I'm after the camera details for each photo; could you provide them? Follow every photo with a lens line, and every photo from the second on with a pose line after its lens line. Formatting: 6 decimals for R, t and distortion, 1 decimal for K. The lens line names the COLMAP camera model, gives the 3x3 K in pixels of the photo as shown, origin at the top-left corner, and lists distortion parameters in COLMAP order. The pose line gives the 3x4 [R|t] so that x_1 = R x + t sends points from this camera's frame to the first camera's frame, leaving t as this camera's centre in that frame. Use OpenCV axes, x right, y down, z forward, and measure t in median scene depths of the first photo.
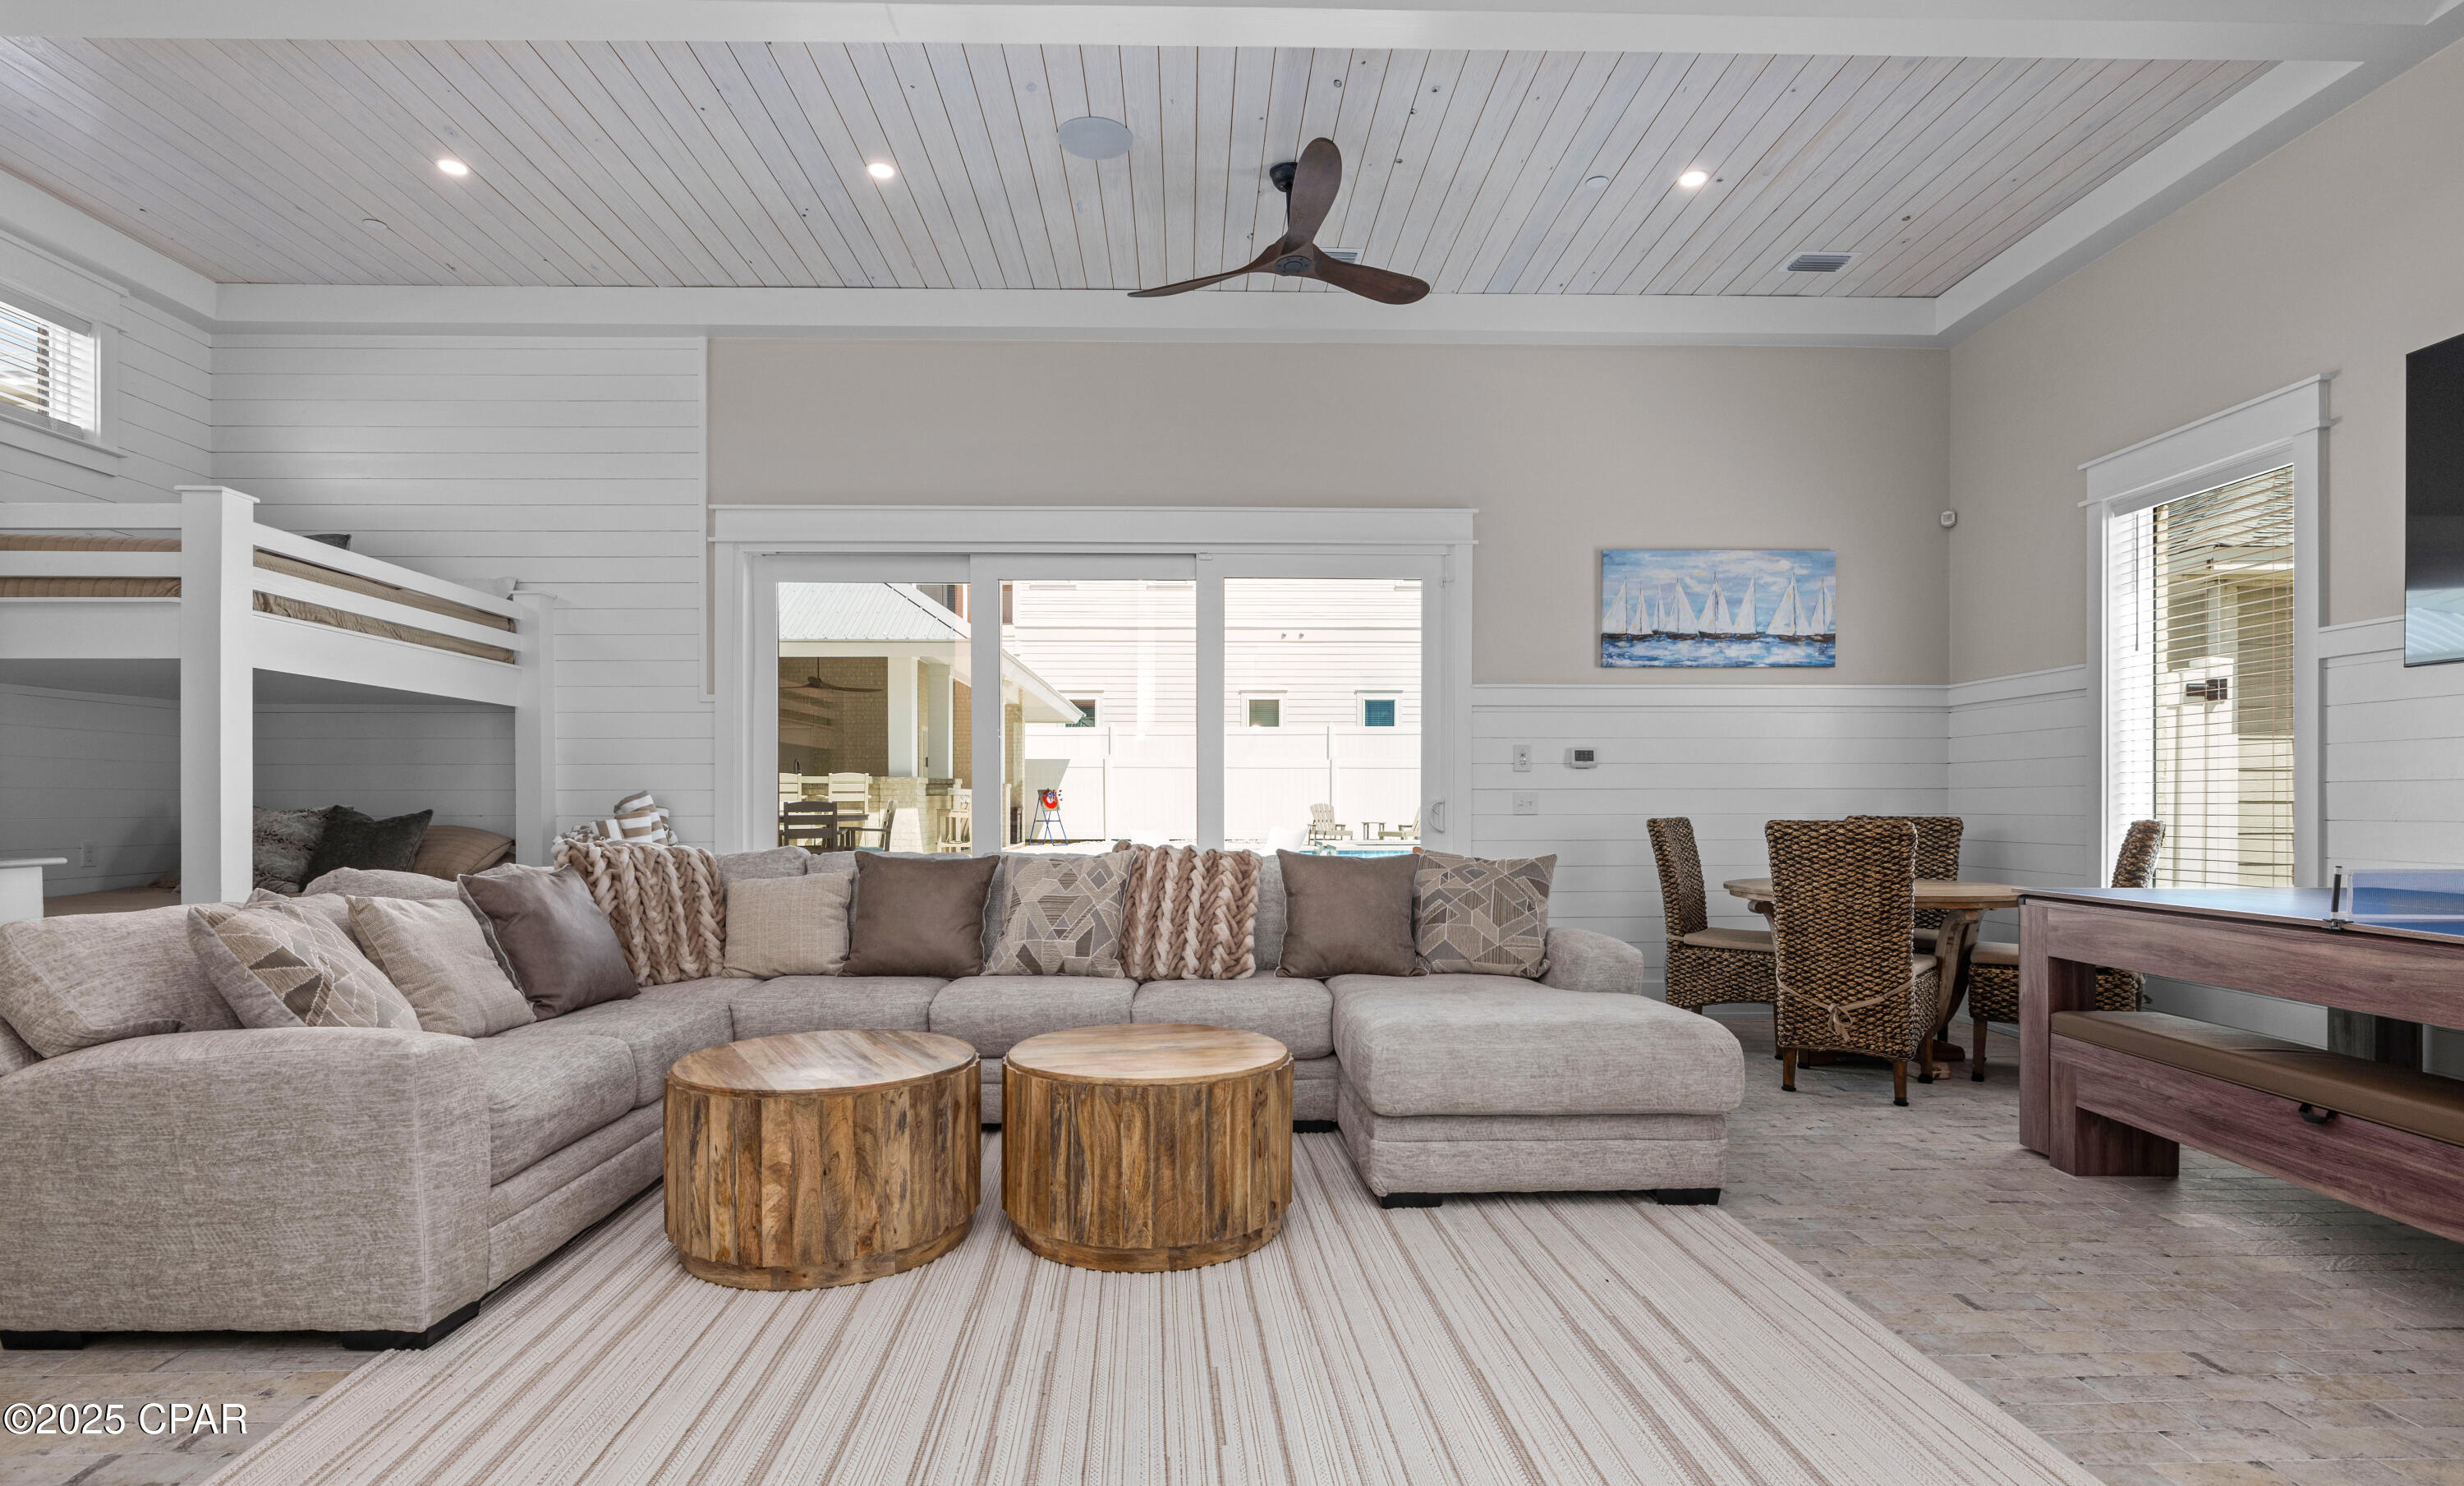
lens RADIAL K [[1145.3, 0, 1231.0], [0, 1145.3, 784.0], [0, 0, 1]] dist [-0.004026, 0.000417]
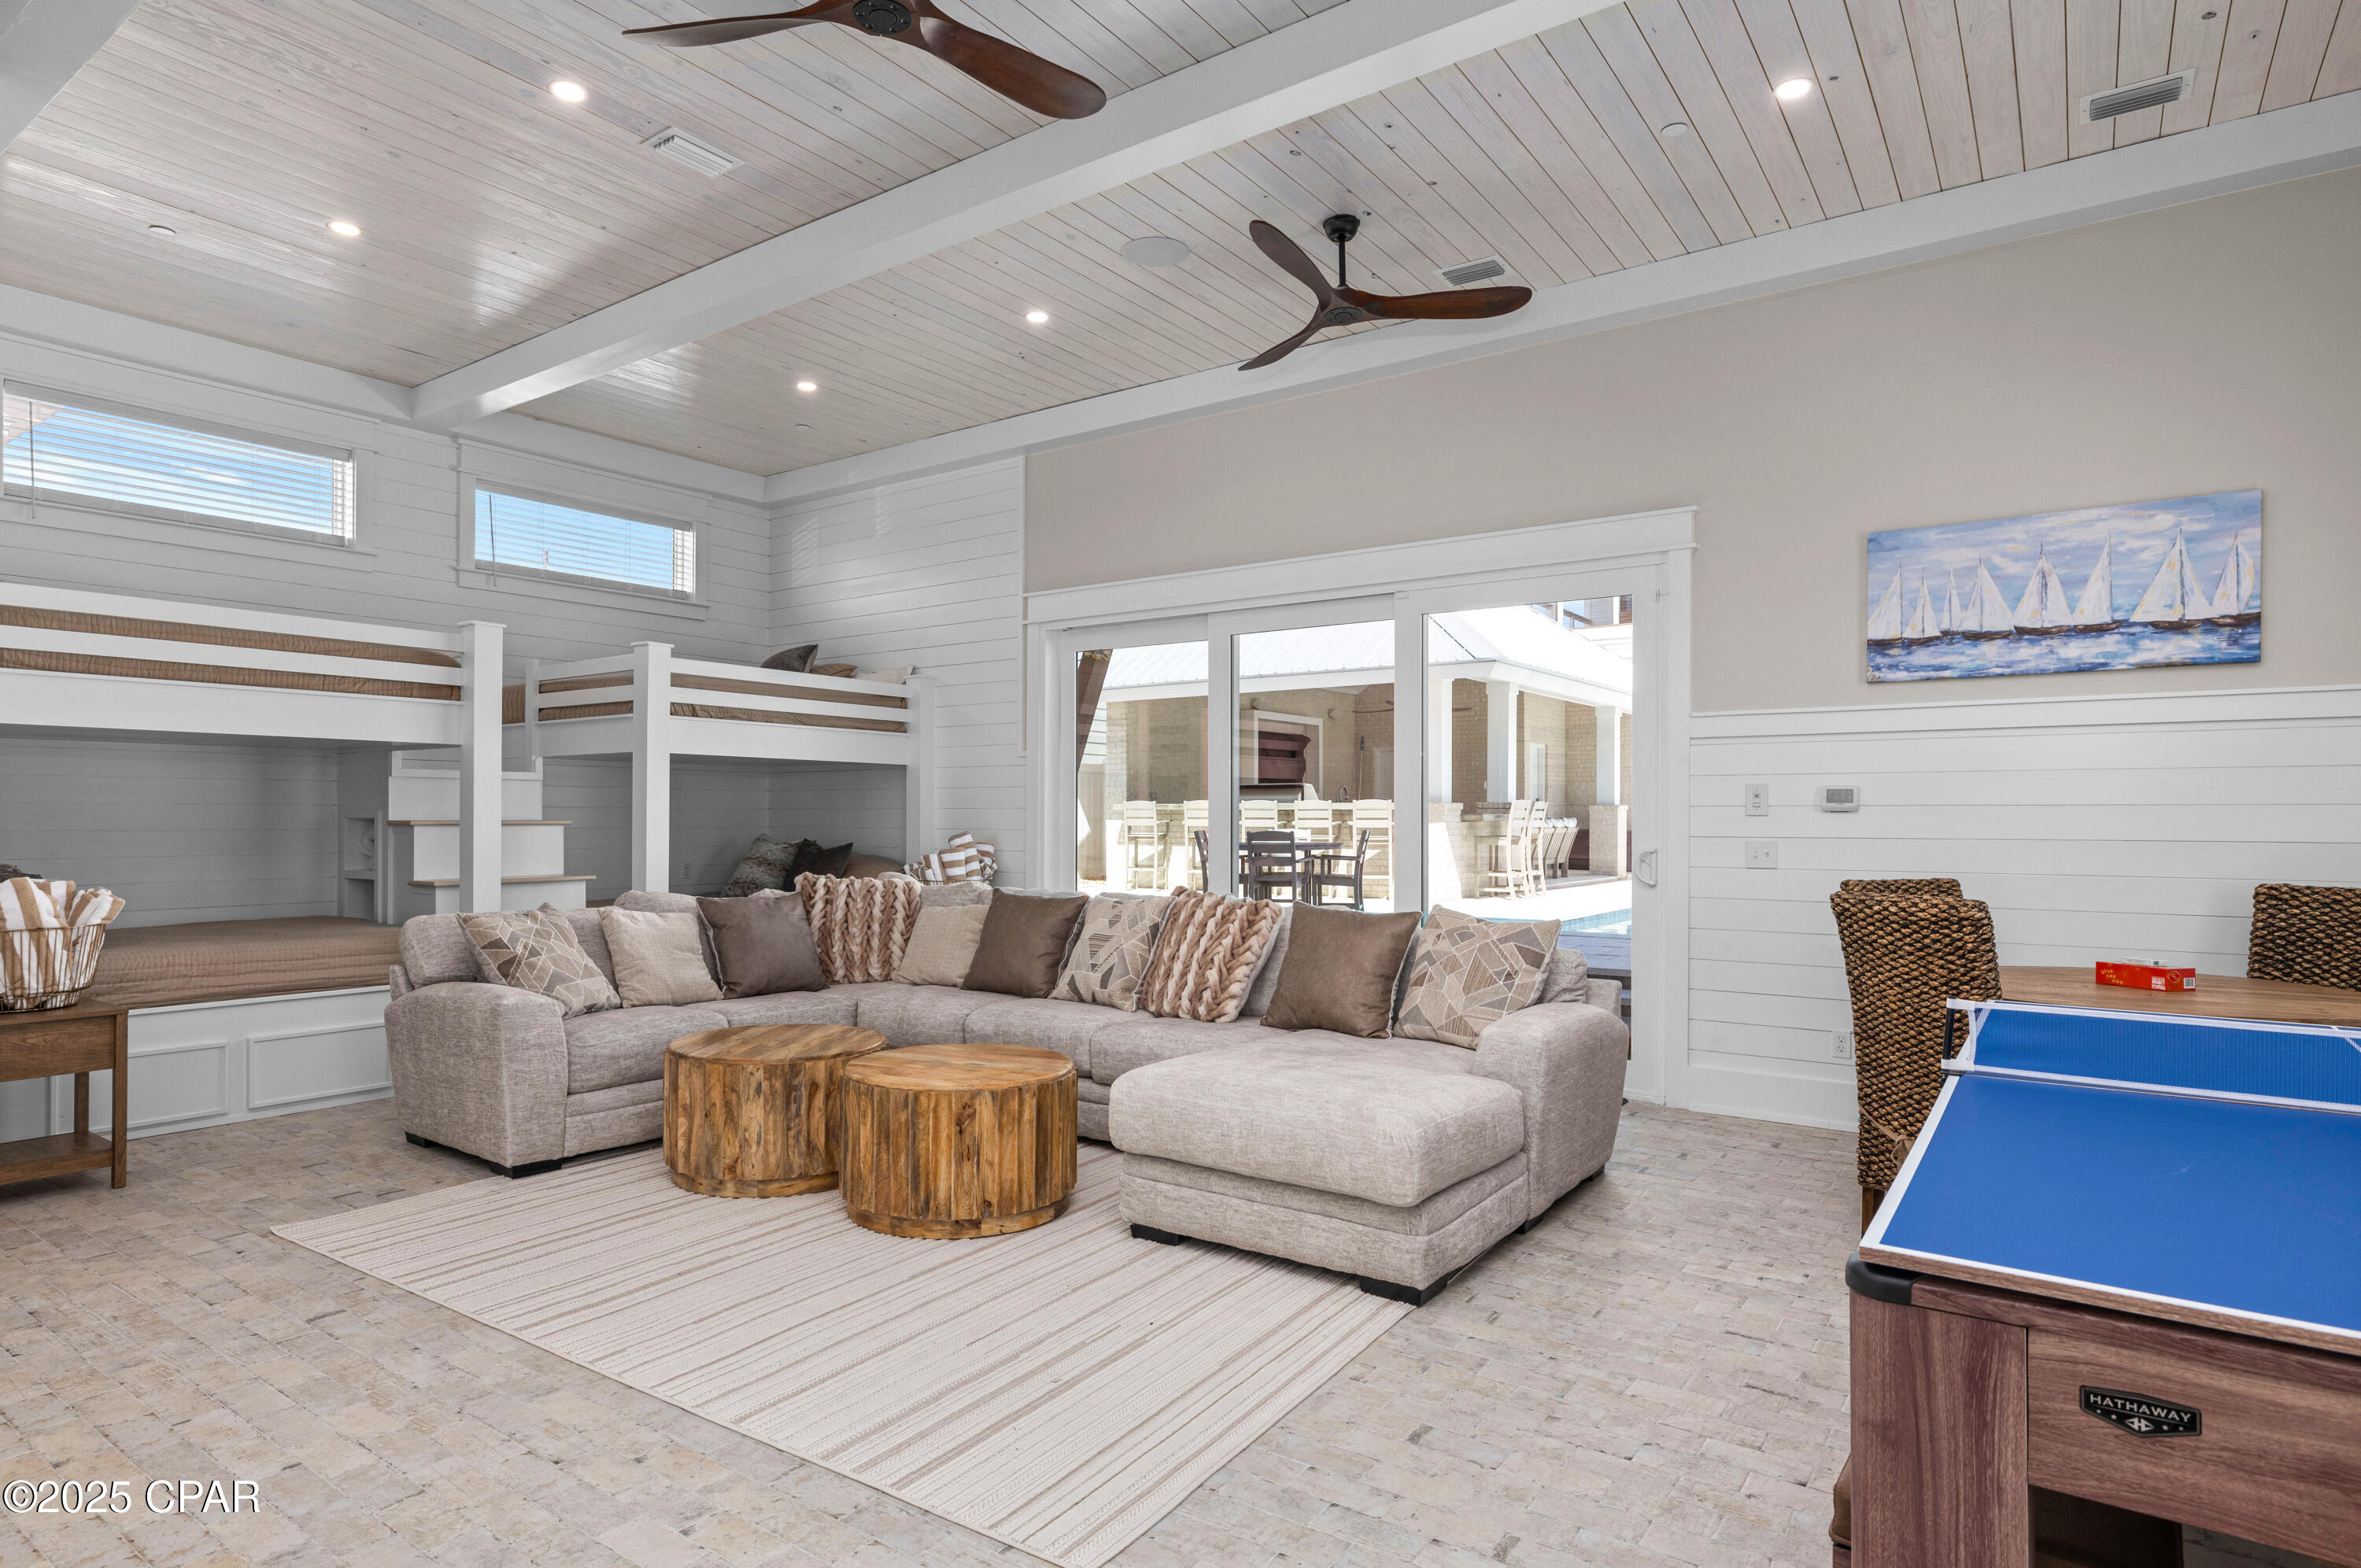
lens RADIAL K [[1257.7, 0, 1180.5], [0, 1257.7, 784.0], [0, 0, 1]] dist [0.000480, 0.000543]
pose [[0.805602, -0.012187, -0.592332, 0.661073], [0.005440, 0.999898, -0.013174, -0.034969], [0.592432, 0.007391, 0.805586, 0.039656]]
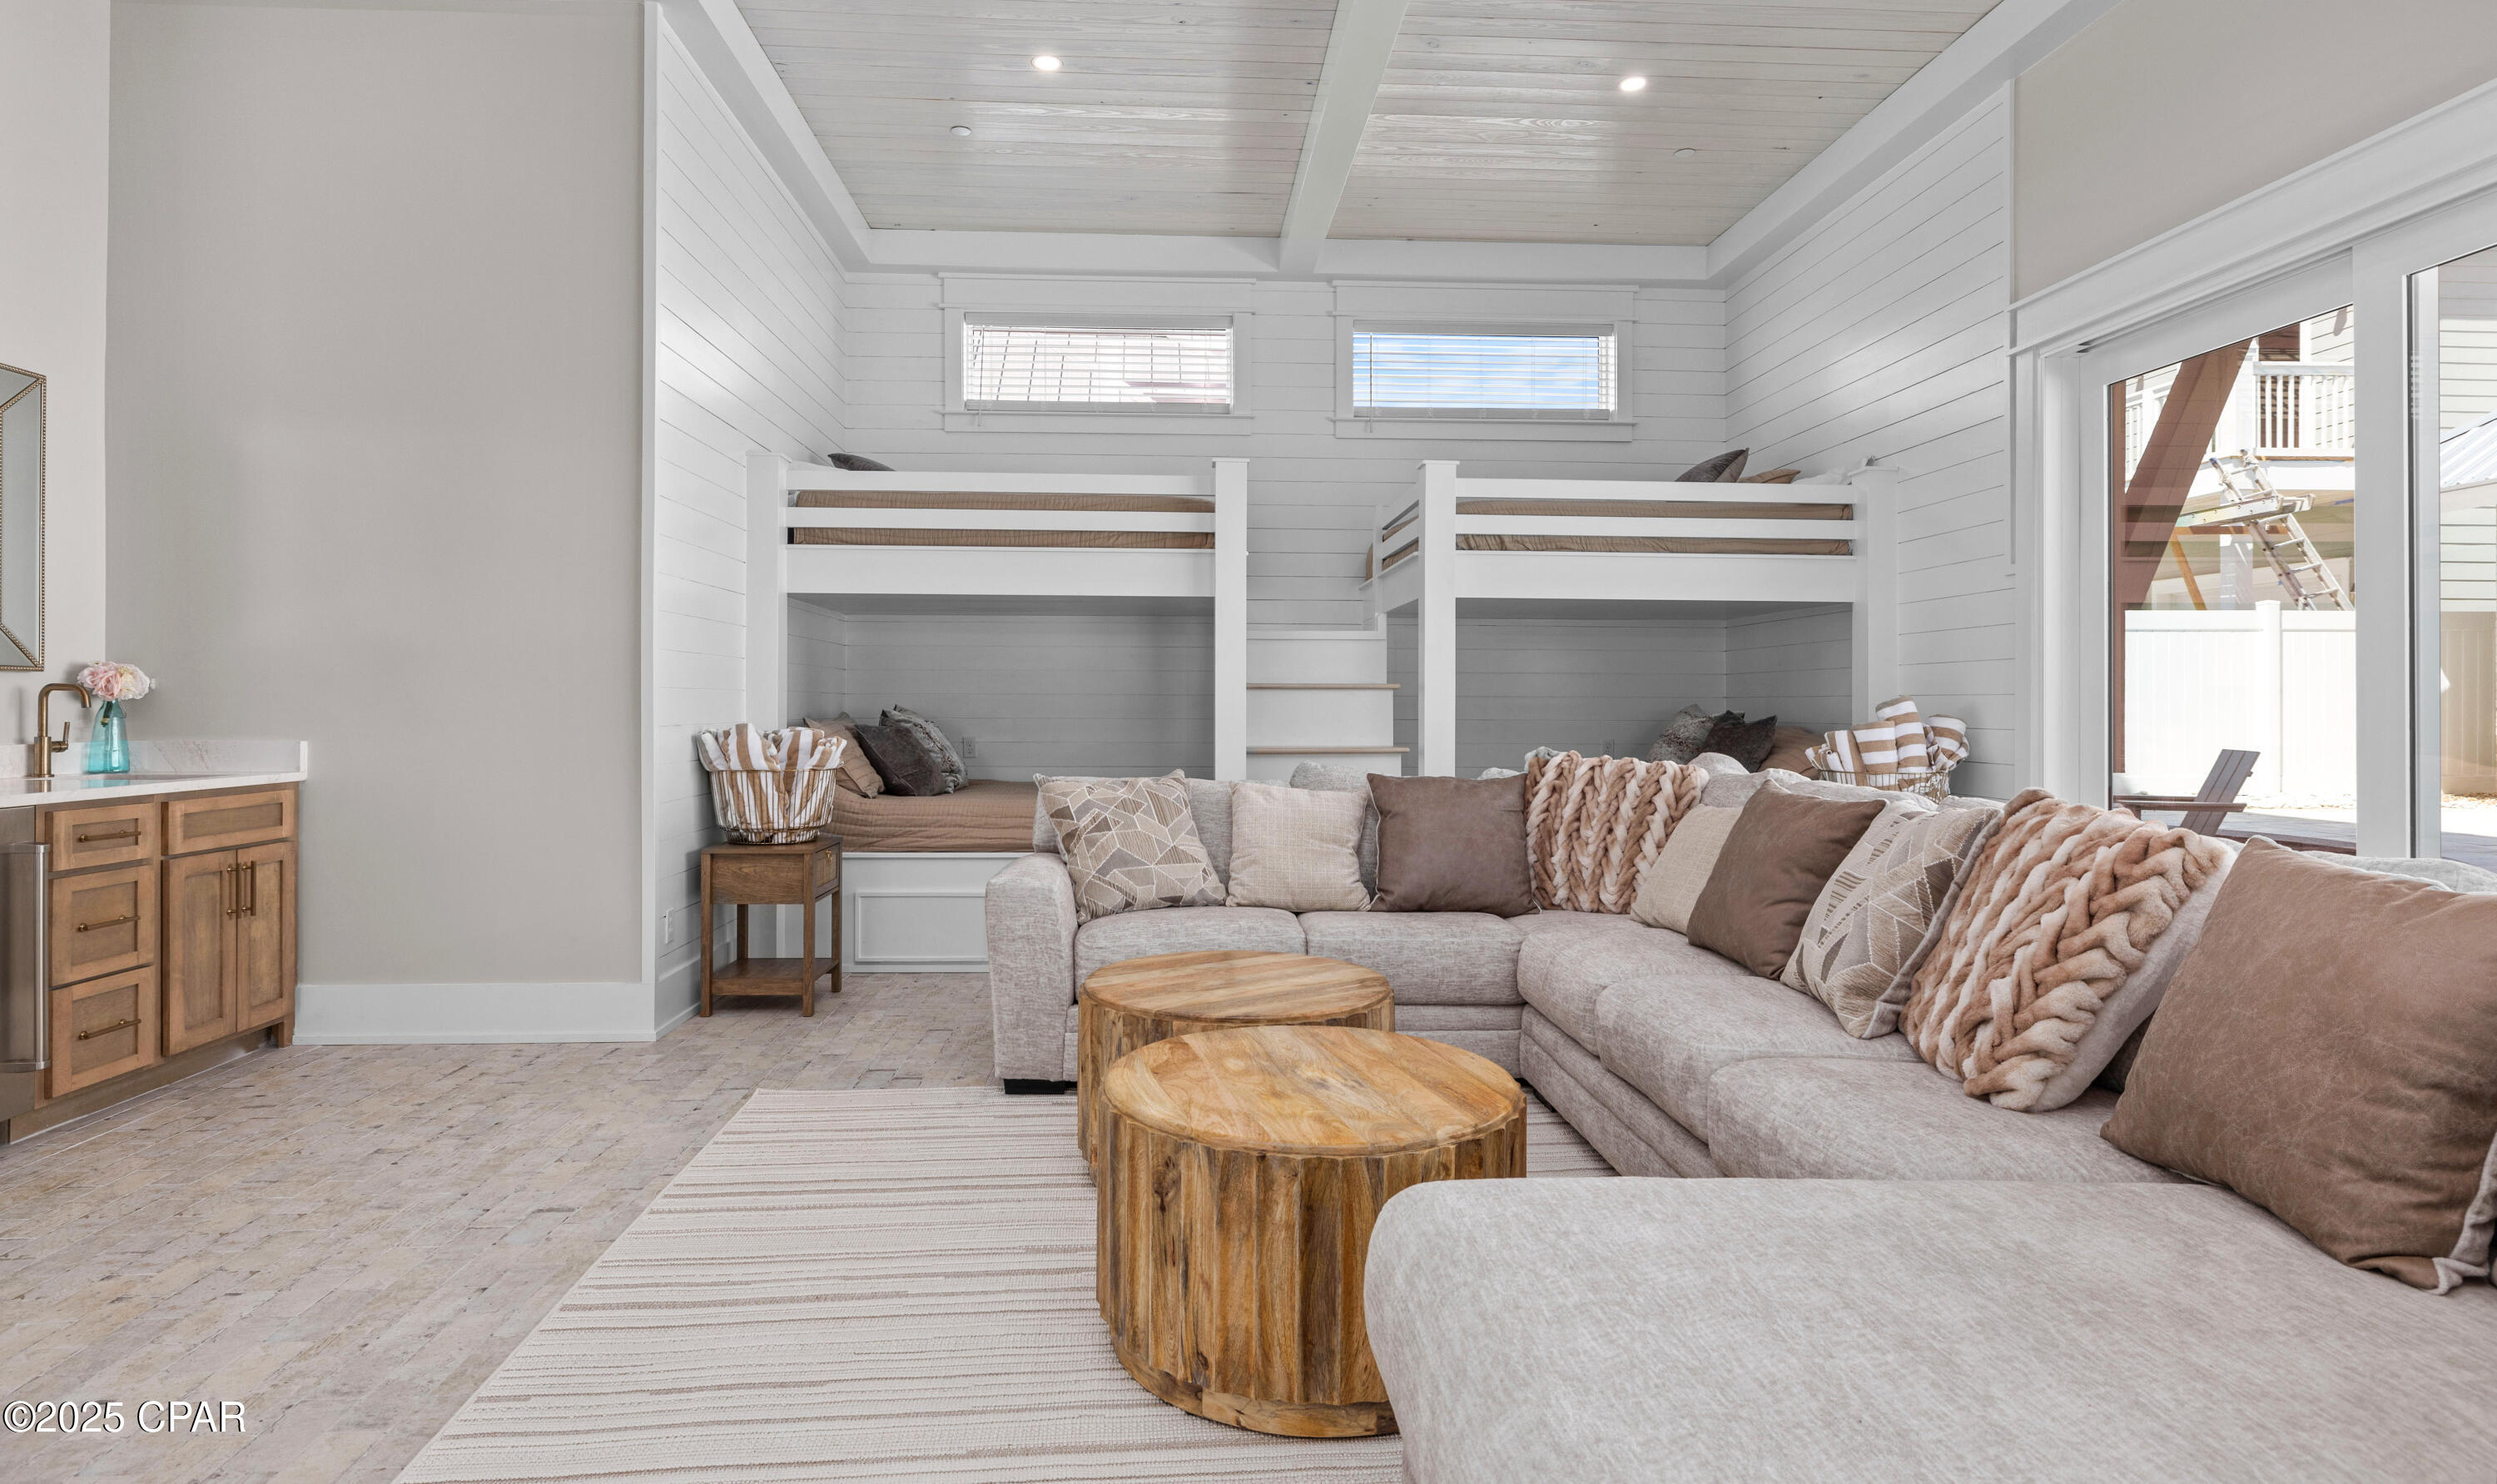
lens RADIAL K [[1297.4, 0, 1247.2], [0, 1297.4, 691.6], [0, 0, 1]] dist [-0.002010, -0.000293]
pose [[0.042005, -0.008406, -0.999082, 0.503780], [0.012596, 0.999890, -0.007883, 0.005761], [0.999038, -0.012253, 0.042106, 0.673311]]
